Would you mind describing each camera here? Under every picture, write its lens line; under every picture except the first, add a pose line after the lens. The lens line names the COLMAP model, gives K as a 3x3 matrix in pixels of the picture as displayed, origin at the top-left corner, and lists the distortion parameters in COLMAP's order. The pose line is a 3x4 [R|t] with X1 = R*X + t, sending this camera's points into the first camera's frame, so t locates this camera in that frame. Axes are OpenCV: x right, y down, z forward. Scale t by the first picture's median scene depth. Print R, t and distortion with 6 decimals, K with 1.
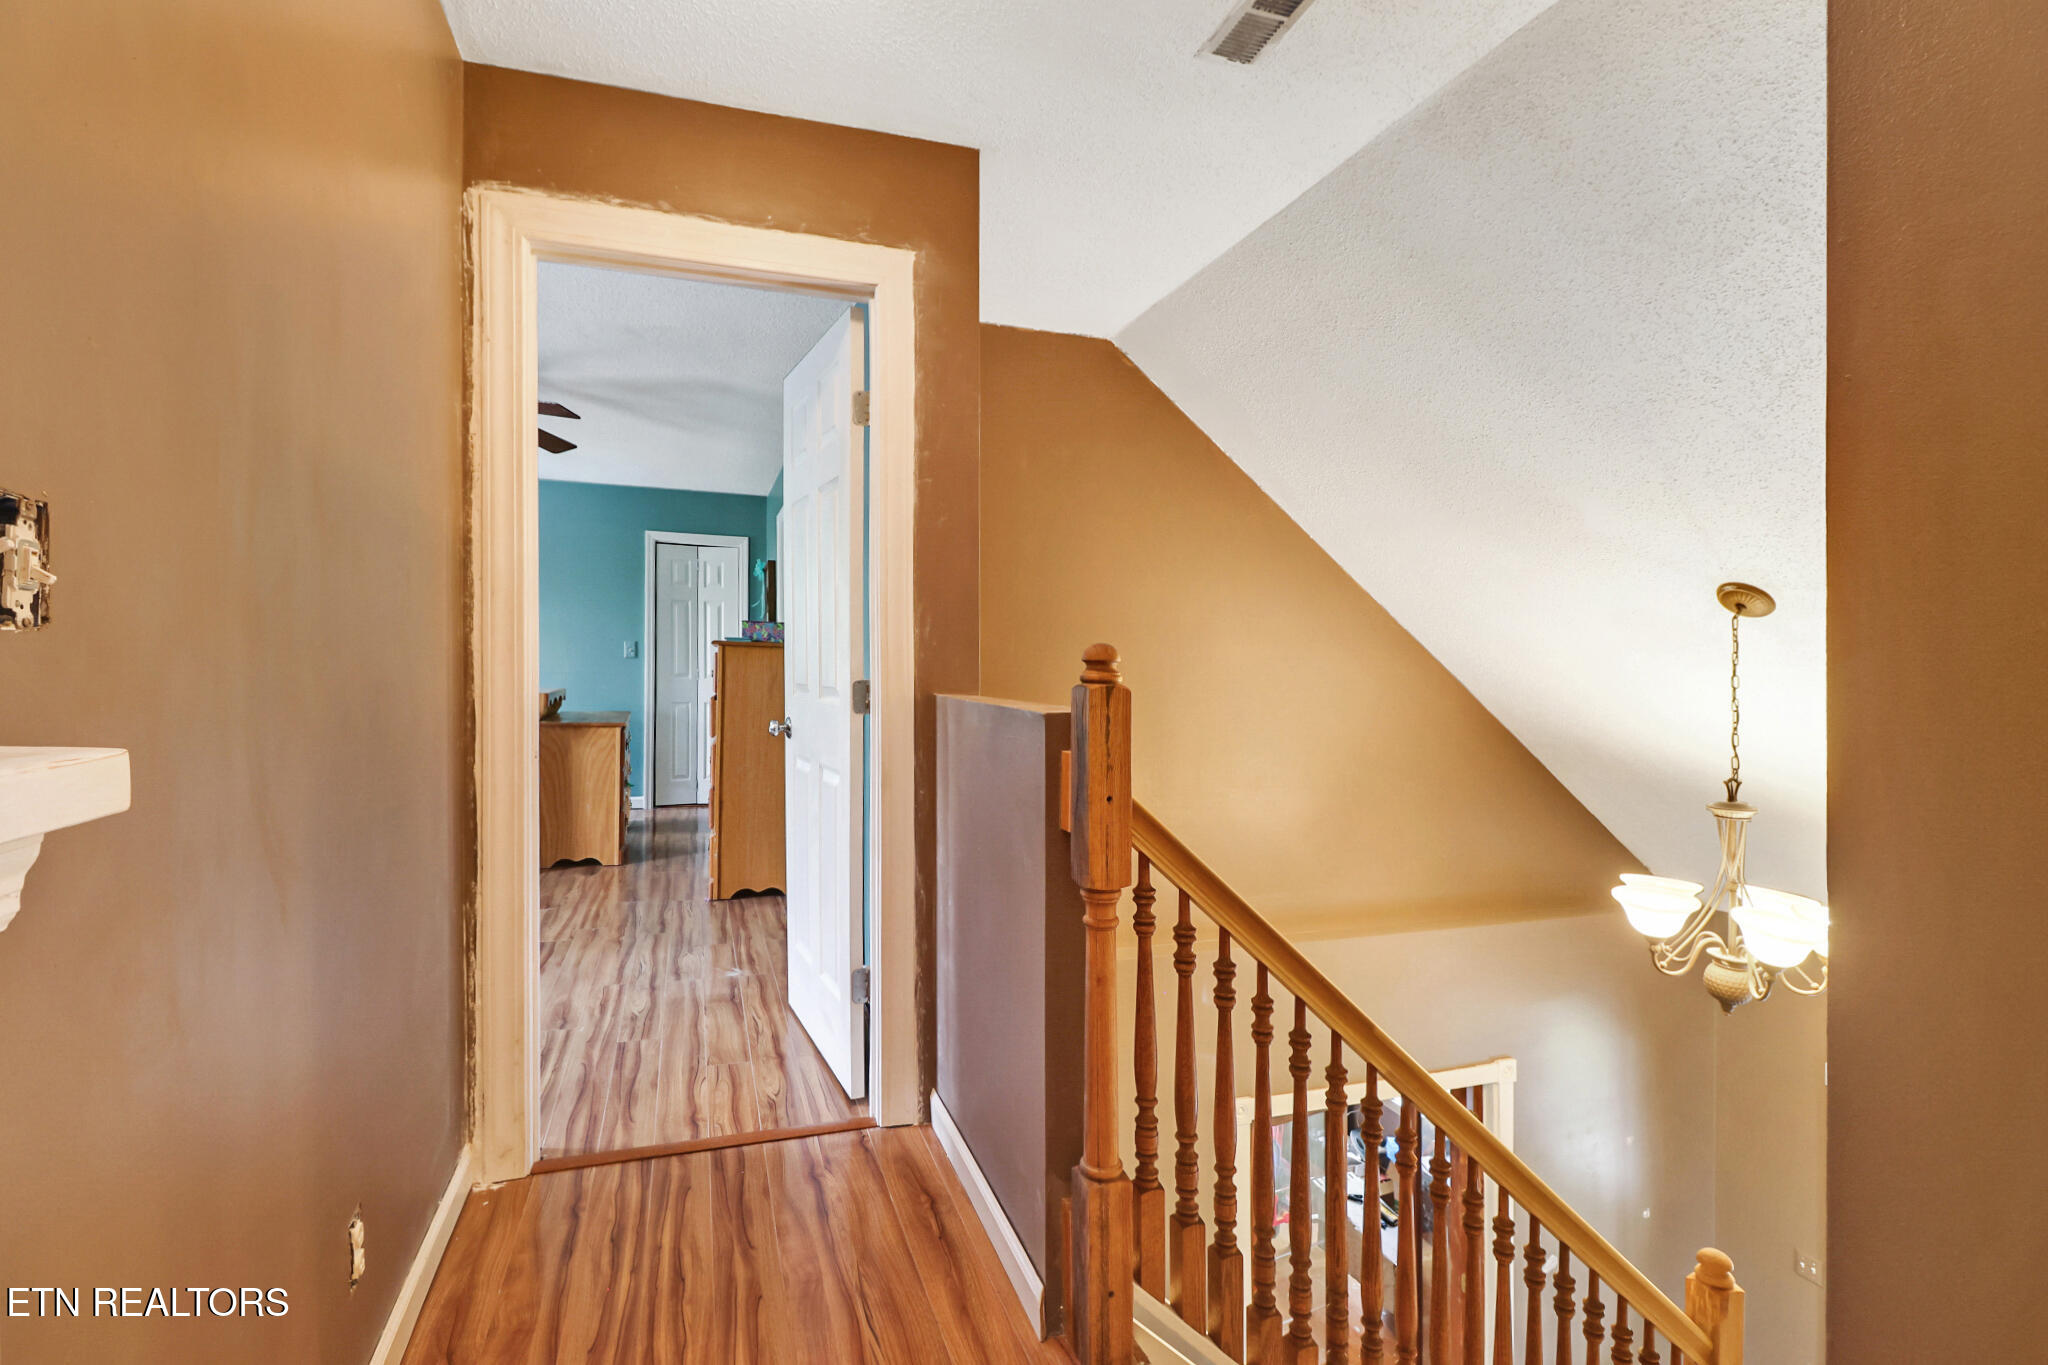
lens RADIAL K [[970.1, 0, 1019.4], [0, 970.1, 638.7], [0, 0, 1]] dist [-0.000436, -0.013097]
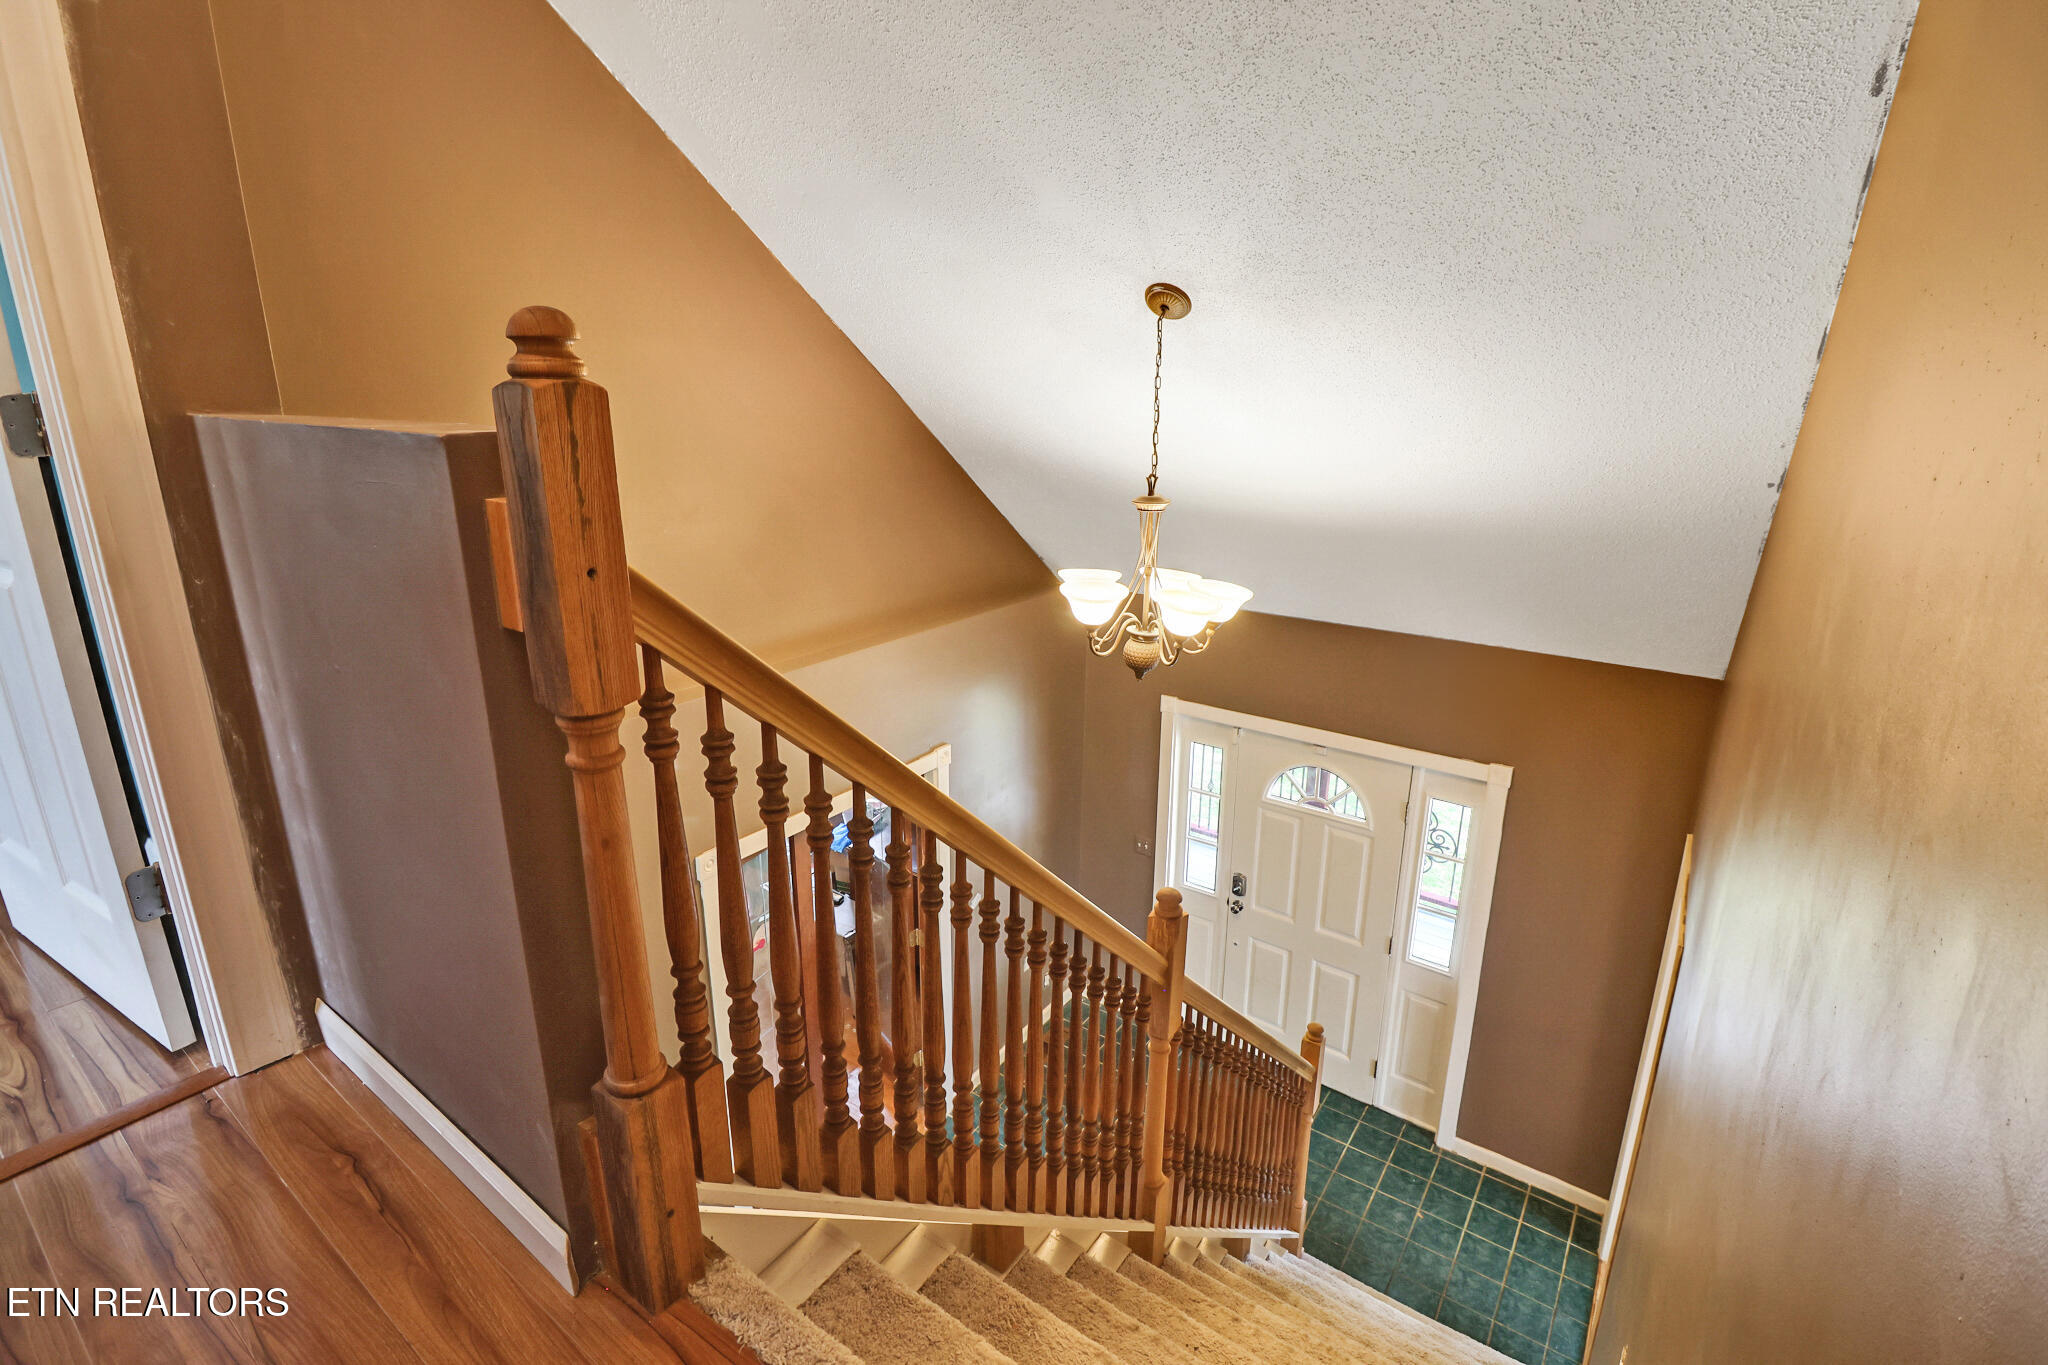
lens RADIAL K [[970.1, 0, 1019.4], [0, 970.1, 638.7], [0, 0, 1]] dist [-0.000436, -0.013097]
pose [[0.818596, -0.154095, 0.553313, -0.022809], [-0.010415, 0.959199, 0.282541, 0.021558], [-0.574275, -0.237050, 0.783591, 0.259218]]
